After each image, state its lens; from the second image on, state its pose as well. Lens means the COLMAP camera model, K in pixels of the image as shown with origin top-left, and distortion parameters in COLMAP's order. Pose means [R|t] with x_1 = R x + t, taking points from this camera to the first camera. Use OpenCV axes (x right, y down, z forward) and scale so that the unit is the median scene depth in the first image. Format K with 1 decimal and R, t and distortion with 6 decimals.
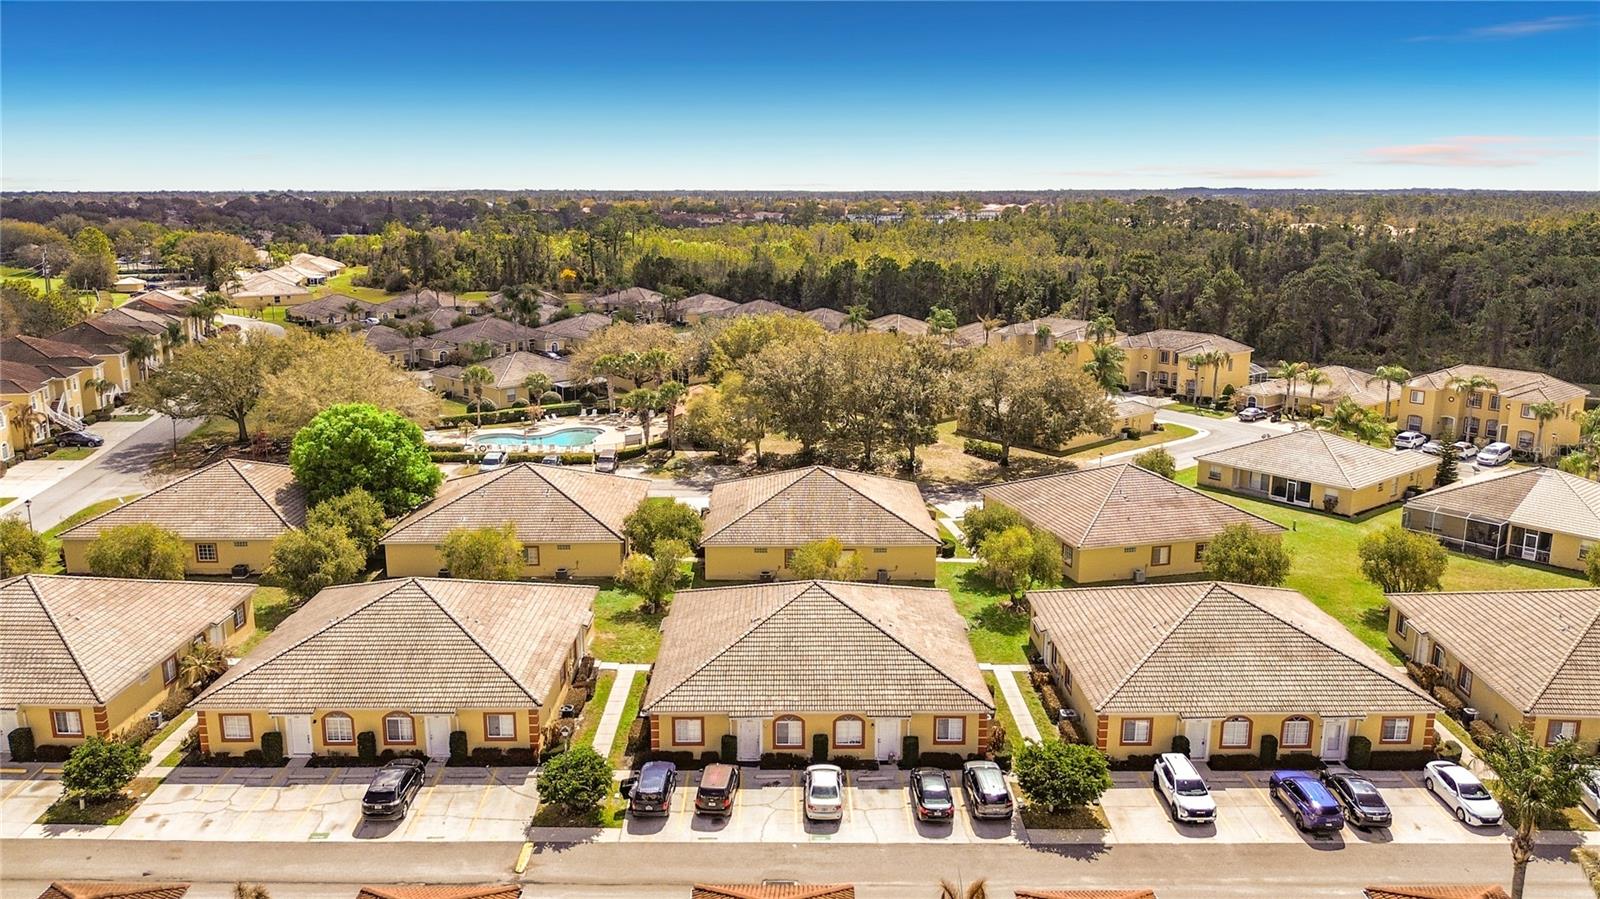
lens RADIAL K [[1192.4, 0, 788.3], [0, 1192.4, 441.6], [0, 0, 1]] dist [0.040526, -0.062869]
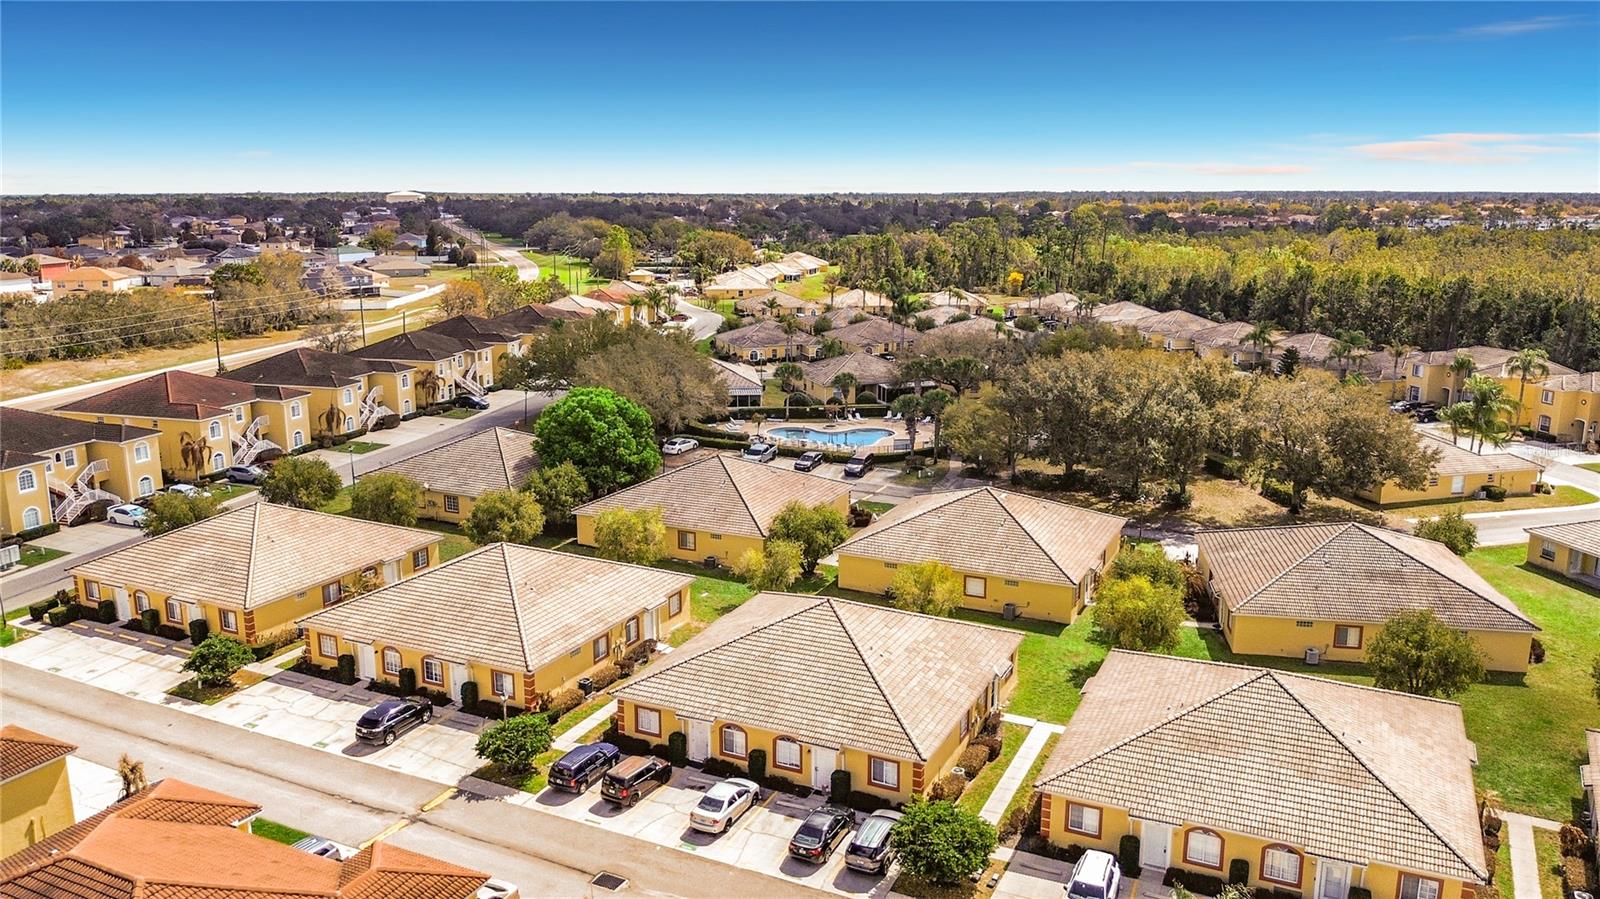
lens RADIAL K [[1192.4, 0, 788.3], [0, 1192.4, 461.8], [0, 0, 1]] dist [0.040526, -0.062869]
pose [[0.896841, 0.096898, -0.431610, 0.366628], [-0.090464, 0.995268, 0.035465, -0.023461], [0.433004, 0.007238, 0.901363, 0.097185]]
